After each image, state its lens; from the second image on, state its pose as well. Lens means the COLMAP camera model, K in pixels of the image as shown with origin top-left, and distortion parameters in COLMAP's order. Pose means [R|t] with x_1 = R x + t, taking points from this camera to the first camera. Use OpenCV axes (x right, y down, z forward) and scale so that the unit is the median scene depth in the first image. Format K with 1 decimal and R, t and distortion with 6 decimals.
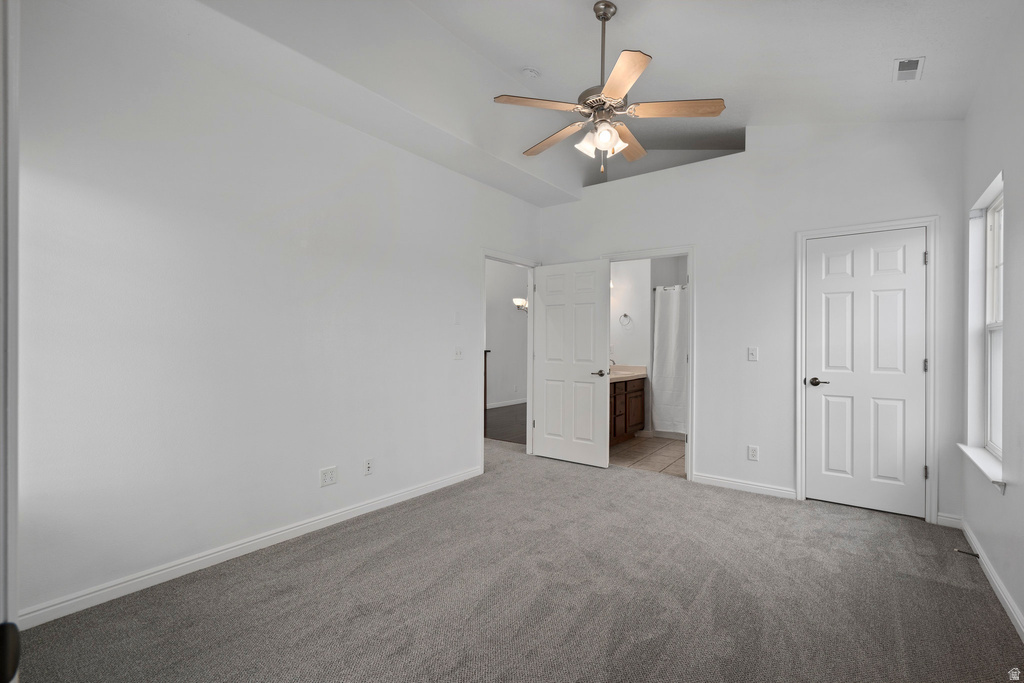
lens RADIAL K [[464.6, 0, 509.5], [0, 464.6, 343.3], [0, 0, 1]] dist [0.001657, 0.000817]
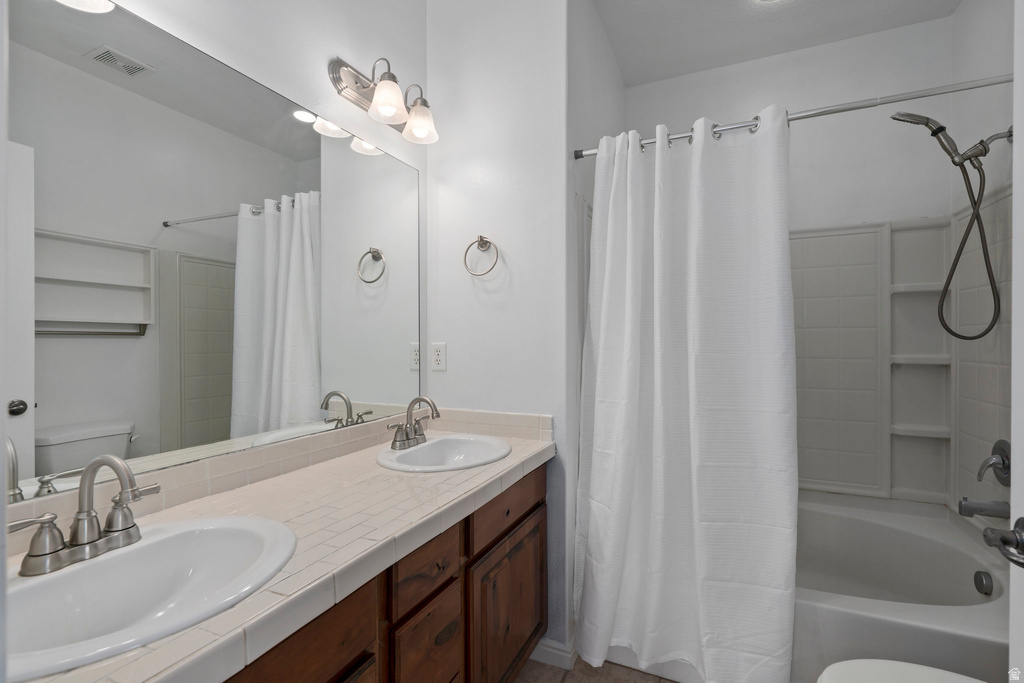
lens RADIAL K [[464.6, 0, 509.5], [0, 464.6, 343.3], [0, 0, 1]] dist [0.001657, 0.000817]
pose [[0.975750, -0.003795, 0.218855, 0.205119], [0.002653, 0.999981, 0.005509, 0.001310], [-0.218872, -0.004795, 0.975742, 0.724720]]
